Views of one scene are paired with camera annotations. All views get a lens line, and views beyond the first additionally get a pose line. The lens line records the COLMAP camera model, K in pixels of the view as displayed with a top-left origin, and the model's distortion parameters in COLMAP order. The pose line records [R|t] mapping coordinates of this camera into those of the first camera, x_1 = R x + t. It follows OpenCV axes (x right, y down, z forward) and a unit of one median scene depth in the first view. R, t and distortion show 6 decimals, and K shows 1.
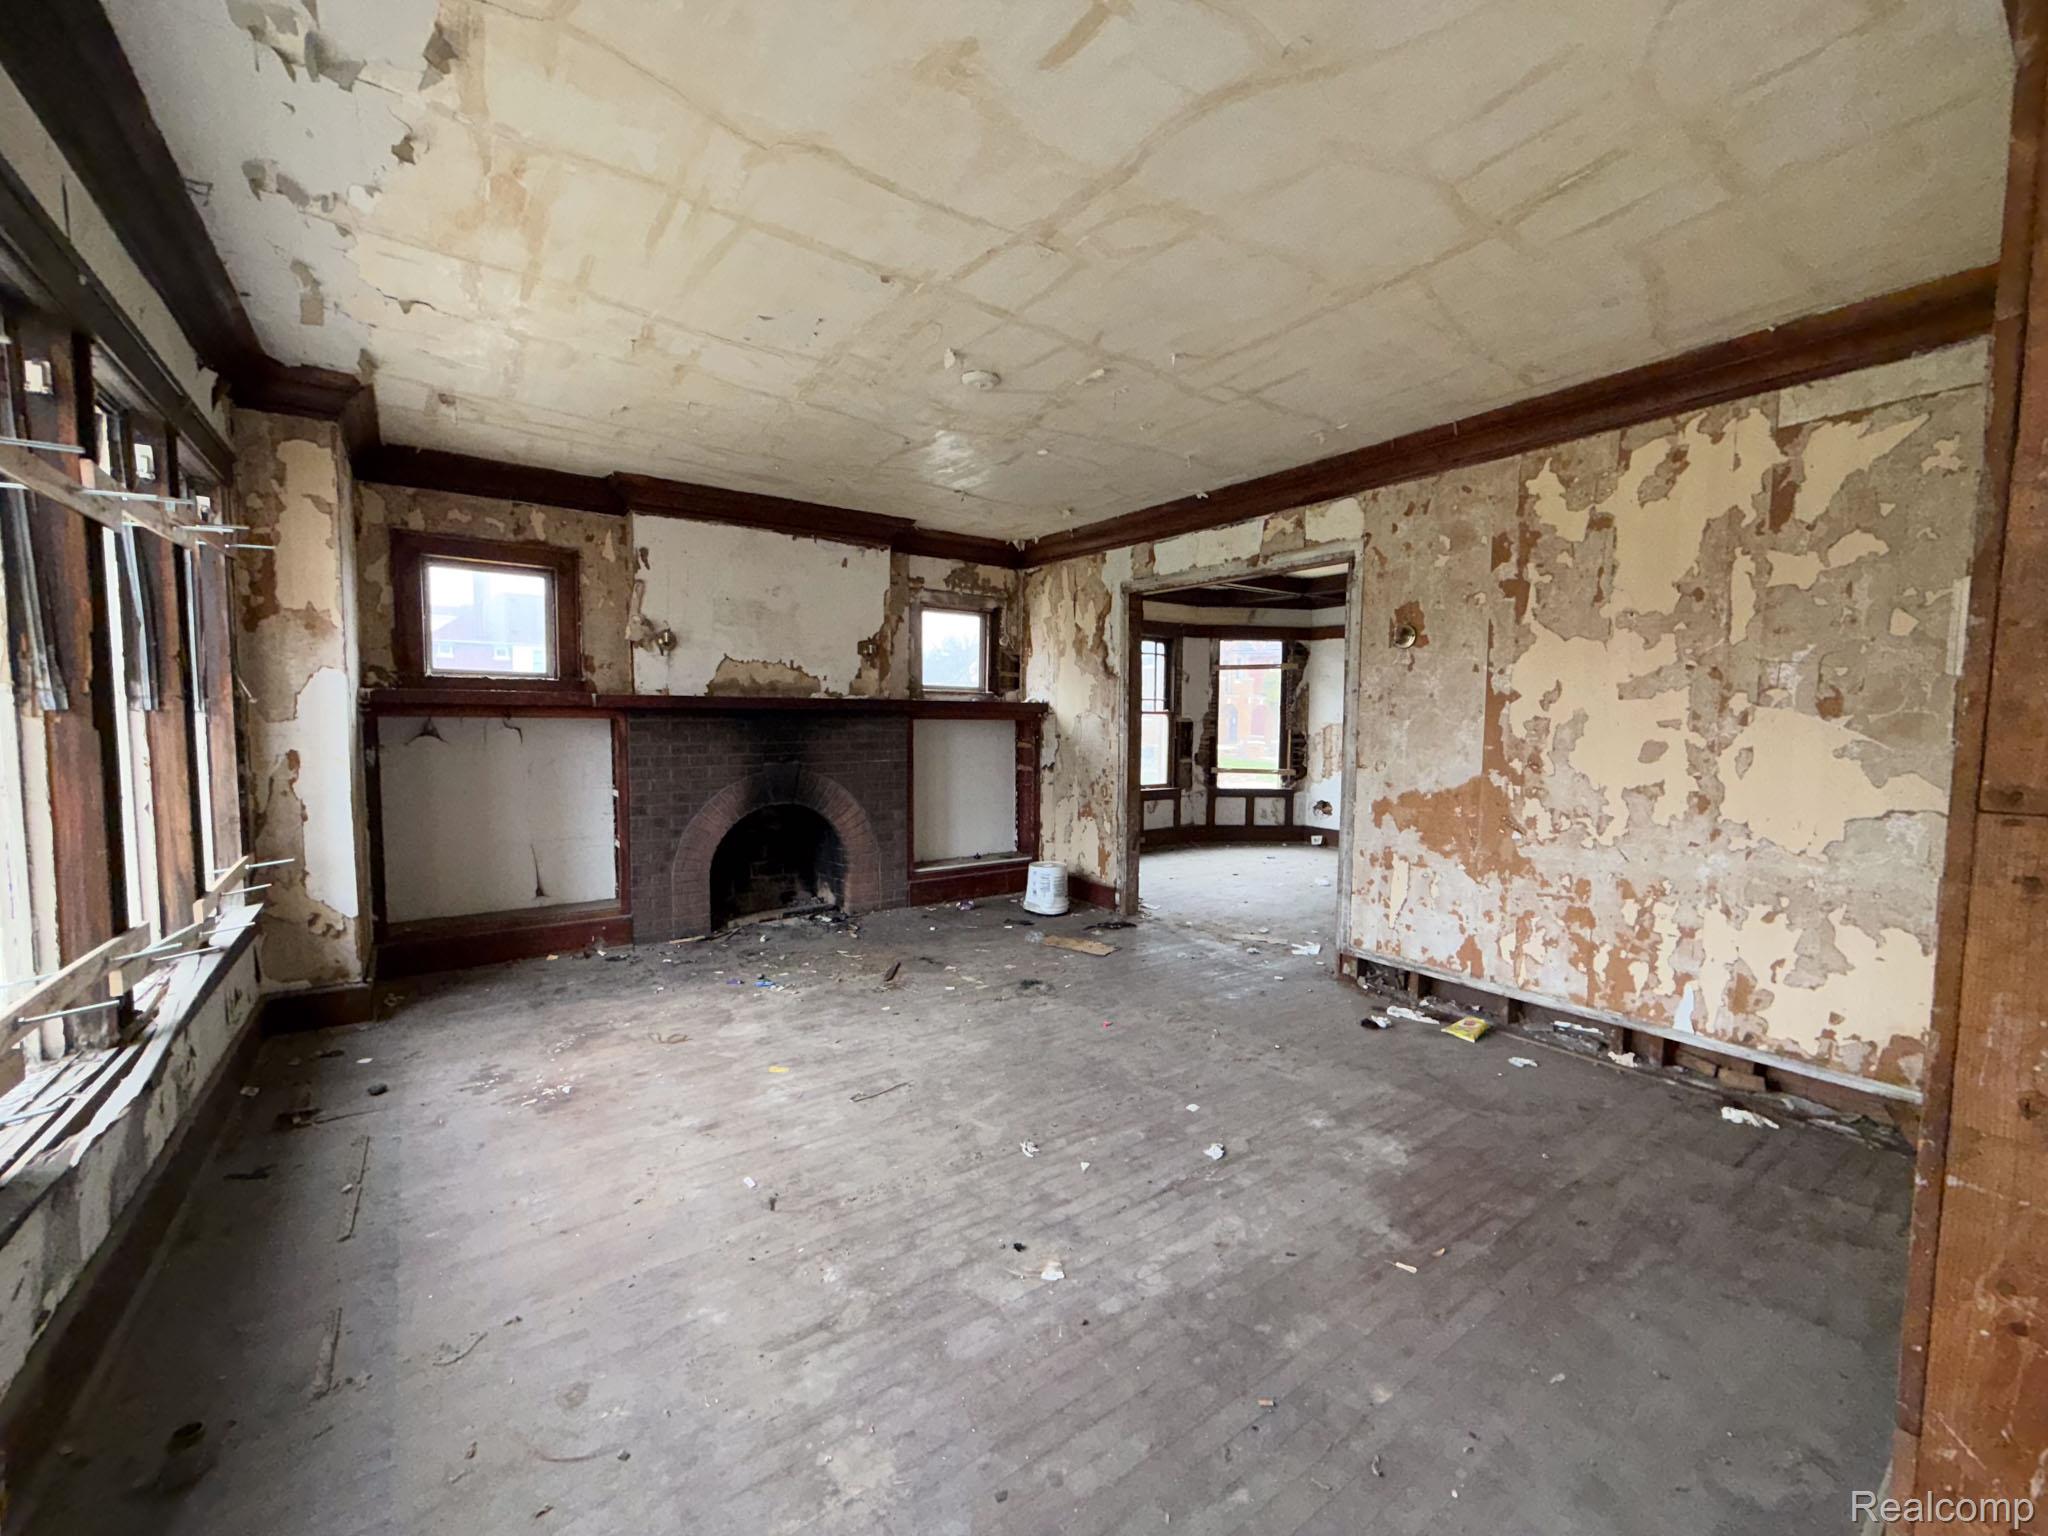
lens RADIAL K [[811.8, 0, 1010.7], [0, 811.8, 768.3], [0, 0, 1]] dist [-0.002796, -0.000554]
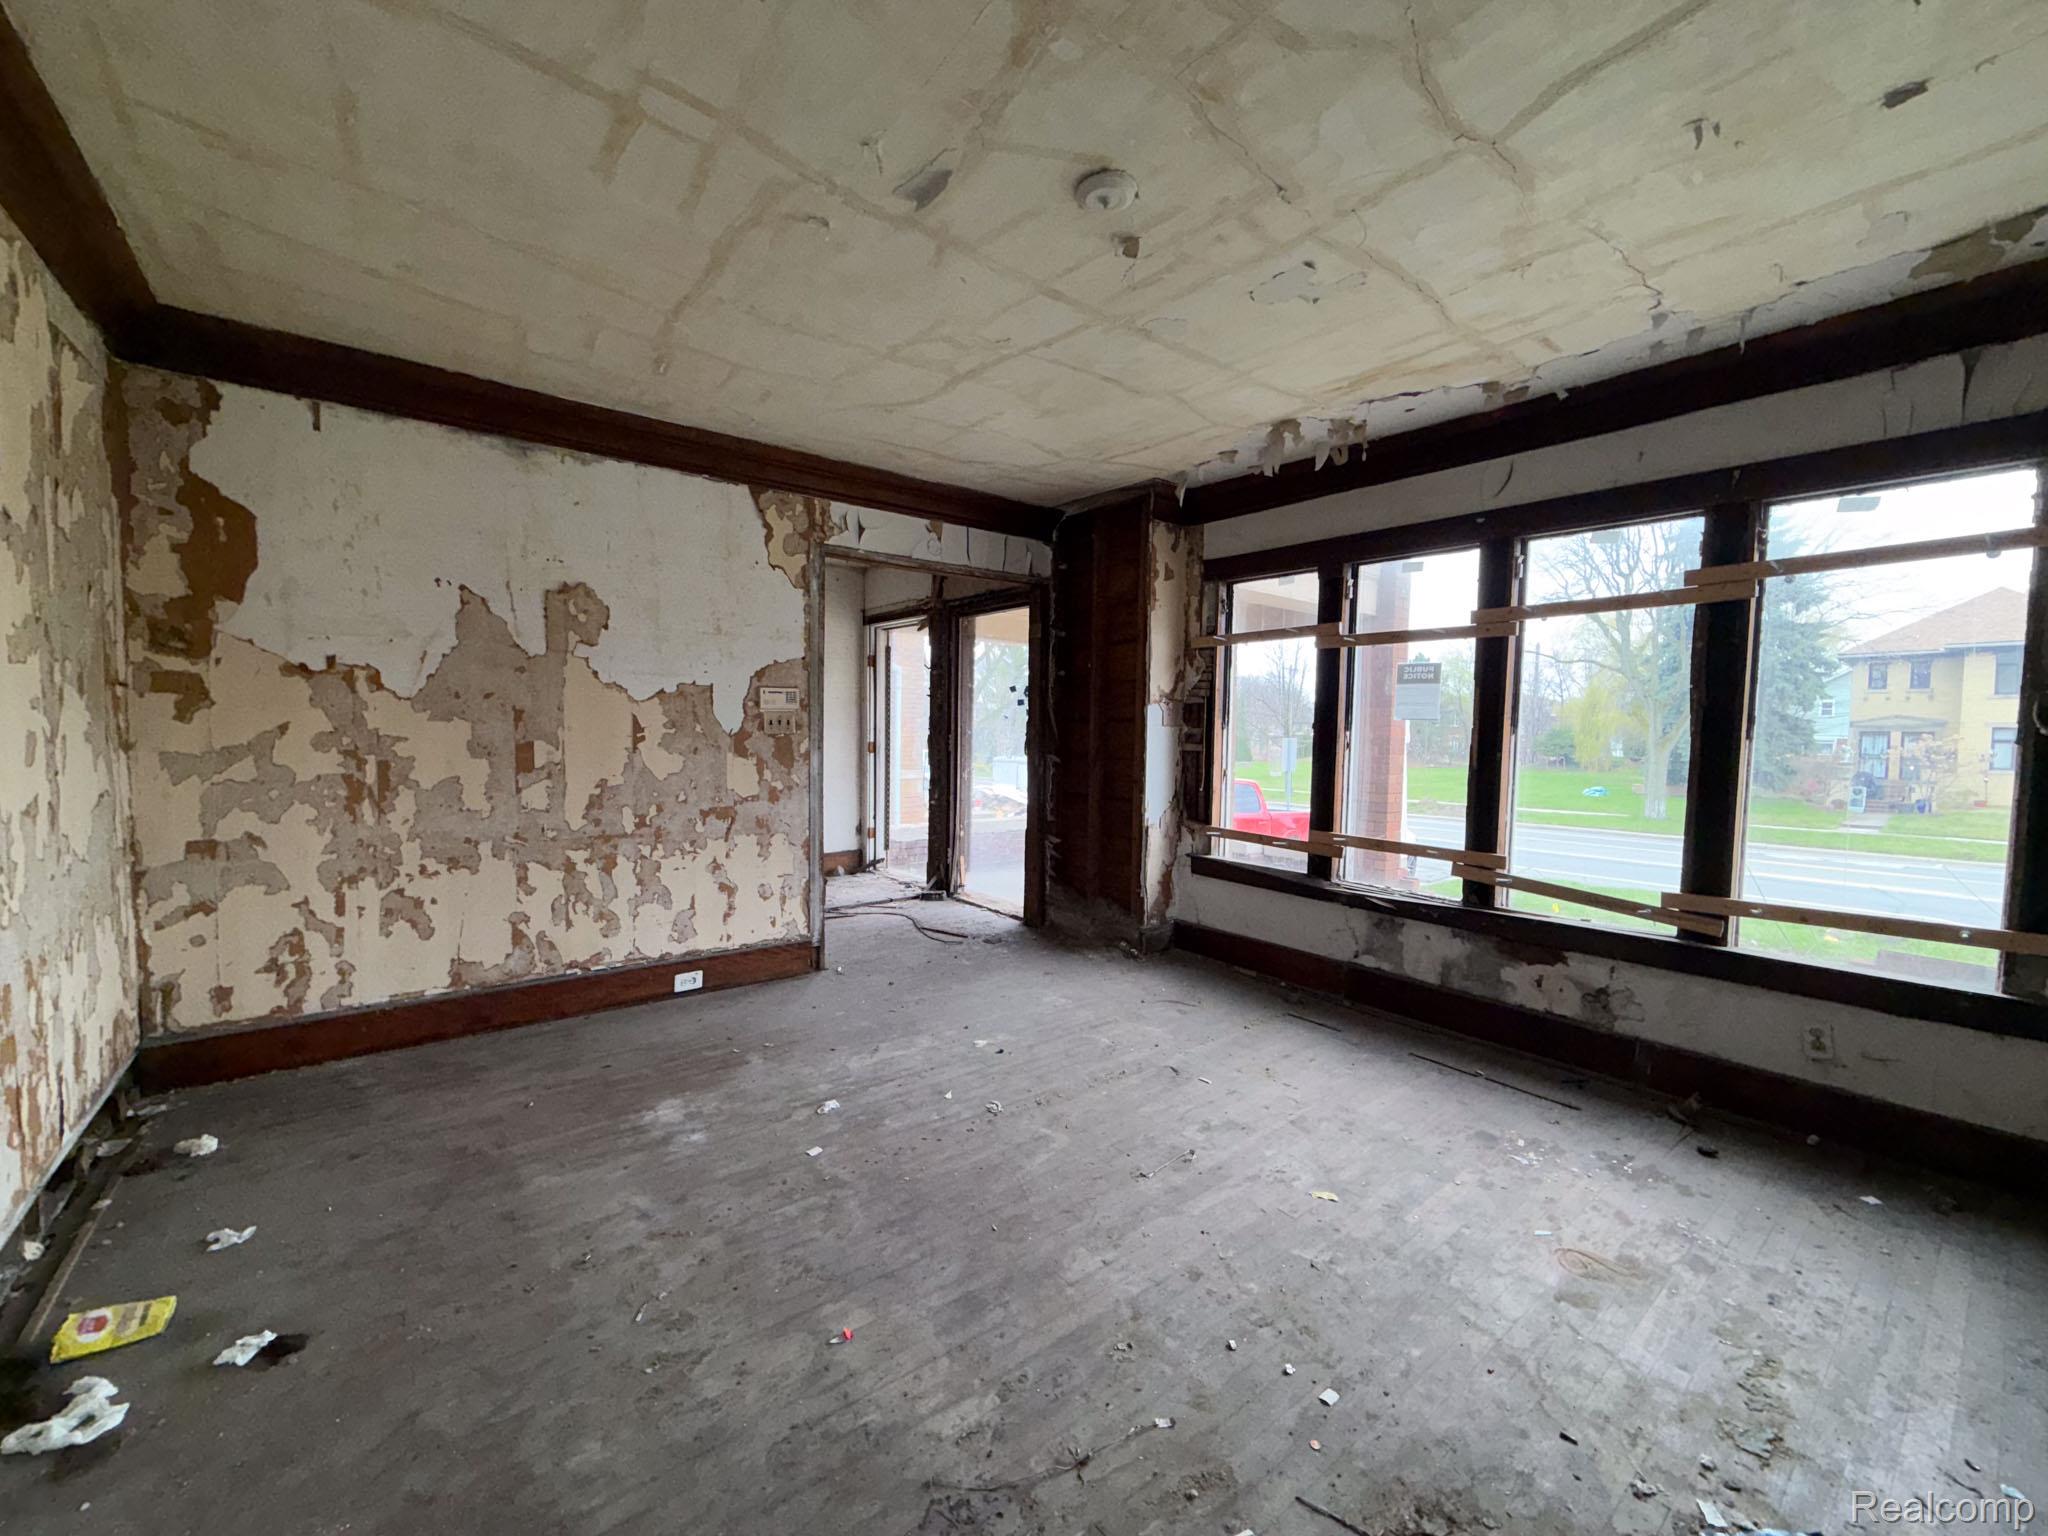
lens RADIAL K [[811.8, 0, 1019.1], [0, 811.8, 781.9], [0, 0, 1]] dist [-0.002796, -0.000554]
pose [[-0.997637, -0.025064, -0.063976, 0.068064], [-0.033313, 0.990780, 0.131321, -0.117712], [0.060094, 0.133142, -0.989273, 1.917707]]
